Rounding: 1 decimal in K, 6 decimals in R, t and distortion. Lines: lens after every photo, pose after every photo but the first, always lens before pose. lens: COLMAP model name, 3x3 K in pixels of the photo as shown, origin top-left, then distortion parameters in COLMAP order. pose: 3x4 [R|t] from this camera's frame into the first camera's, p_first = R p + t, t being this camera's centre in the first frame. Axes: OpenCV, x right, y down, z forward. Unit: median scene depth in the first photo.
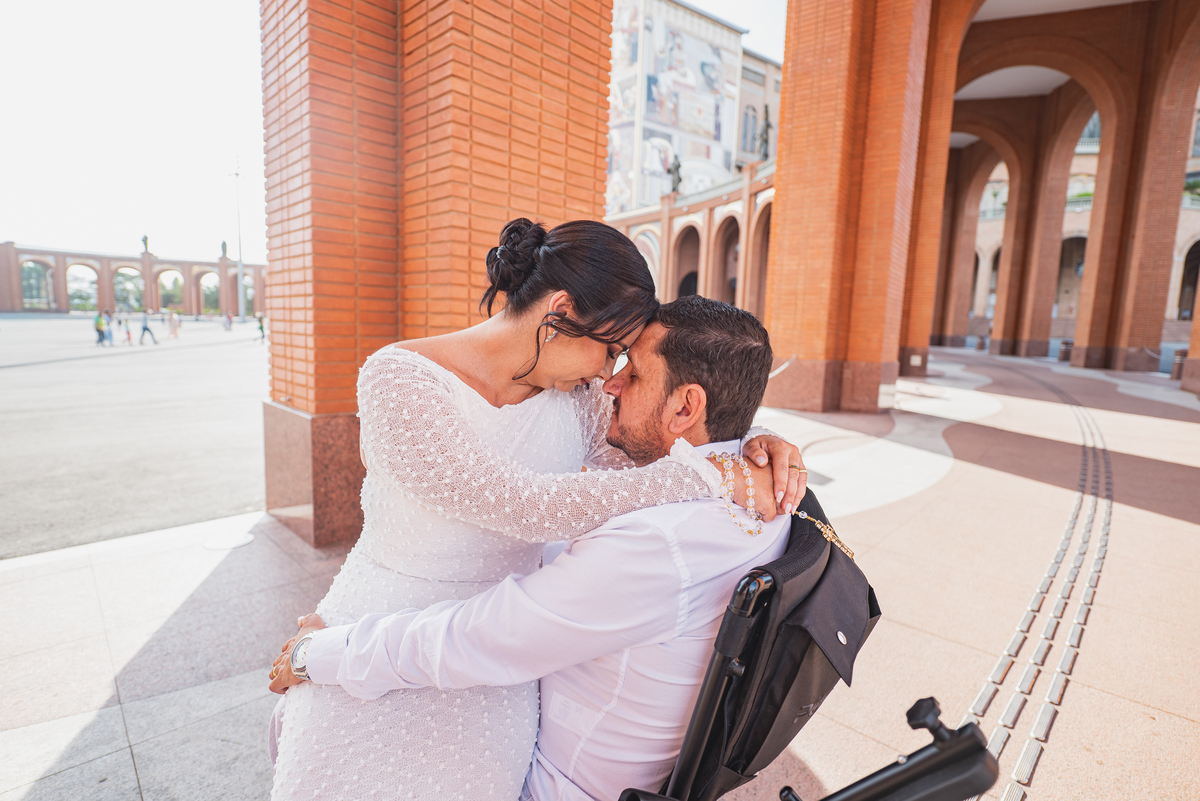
lens RADIAL K [[587.8, 0, 602.9], [0, 587.8, 403.3], [0, 0, 1]] dist [-0.007679, -0.000563]
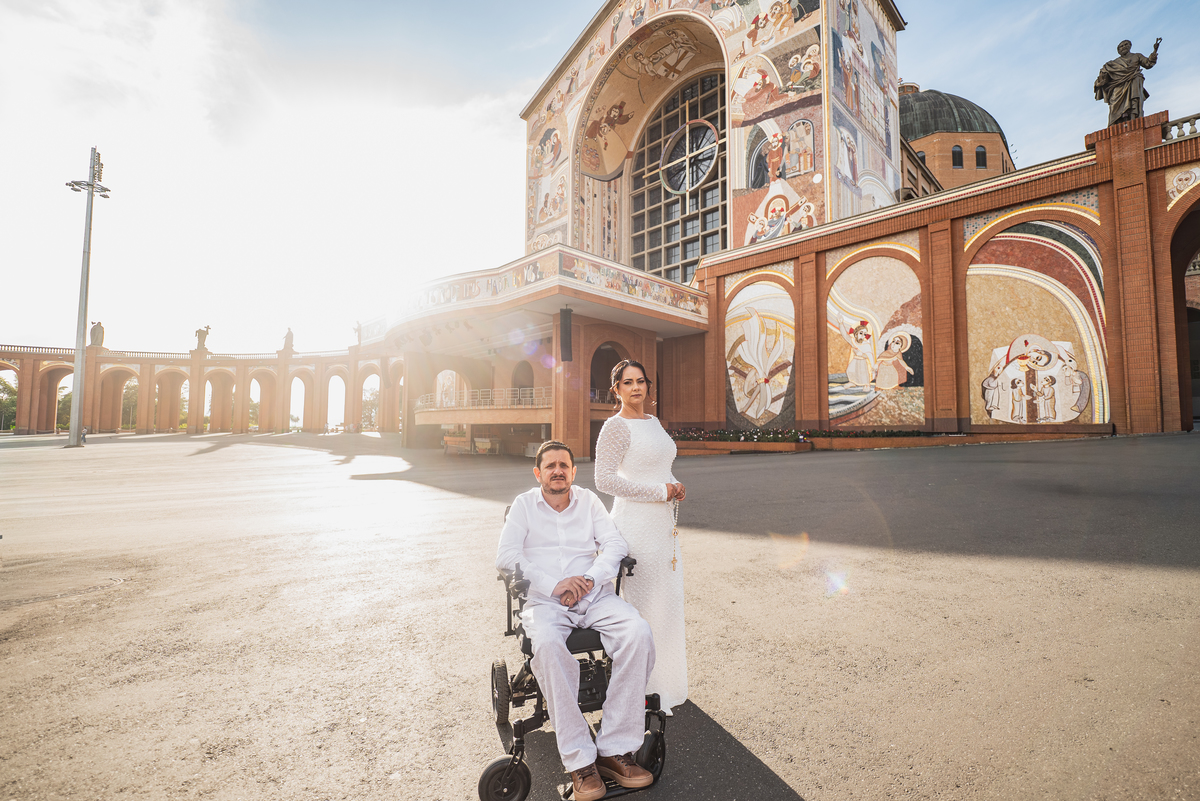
lens RADIAL K [[522.2, 0, 603.3], [0, 522.2, 402.3], [0, 0, 1]] dist [-0.008985, -0.000604]
pose [[0.987748, -0.021395, 0.154581, -2.522829], [0.048918, 0.983081, -0.176518, -0.821987], [-0.148189, 0.181917, 0.972083, 5.553229]]
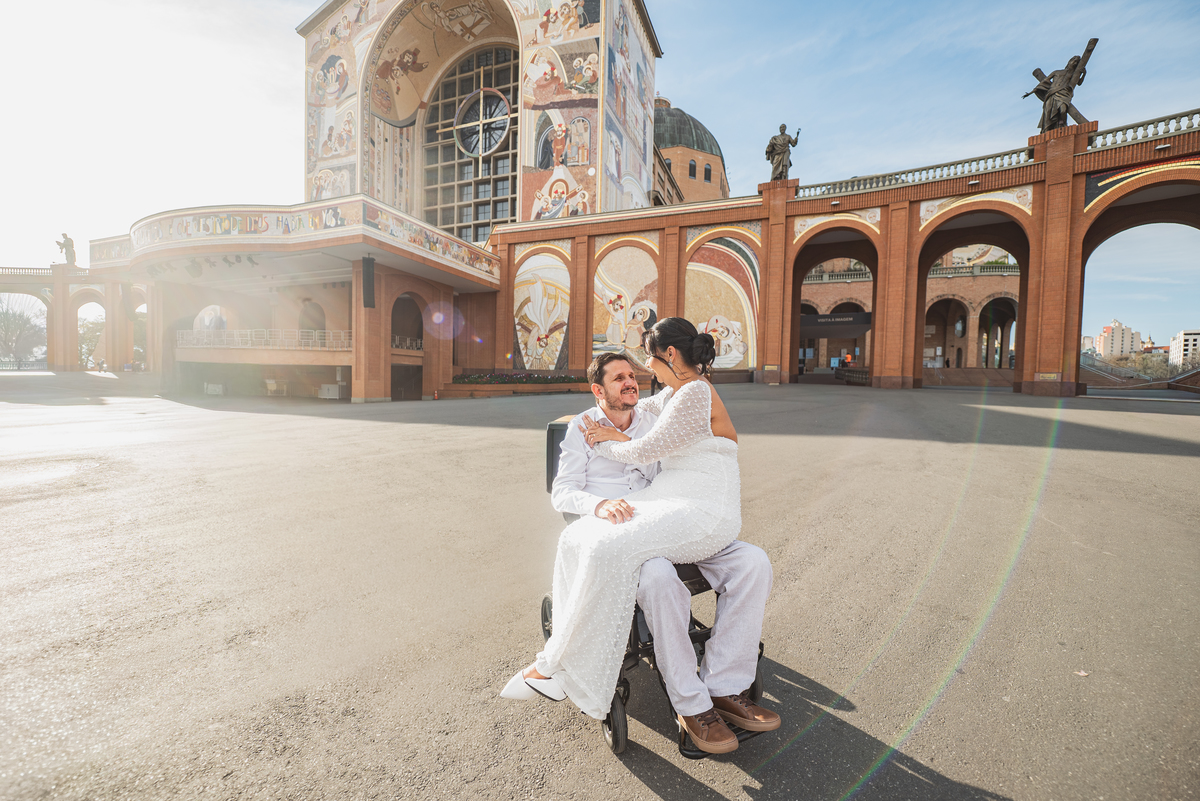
lens RADIAL K [[476.2, 0, 601.9], [0, 476.2, 403.0], [0, 0, 1]] dist [-0.002324, -0.005183]
pose [[0.834231, -0.038142, 0.550094, -2.749057], [0.076230, 0.996003, -0.046544, -0.748187], [-0.546120, 0.080762, 0.833804, 5.210025]]
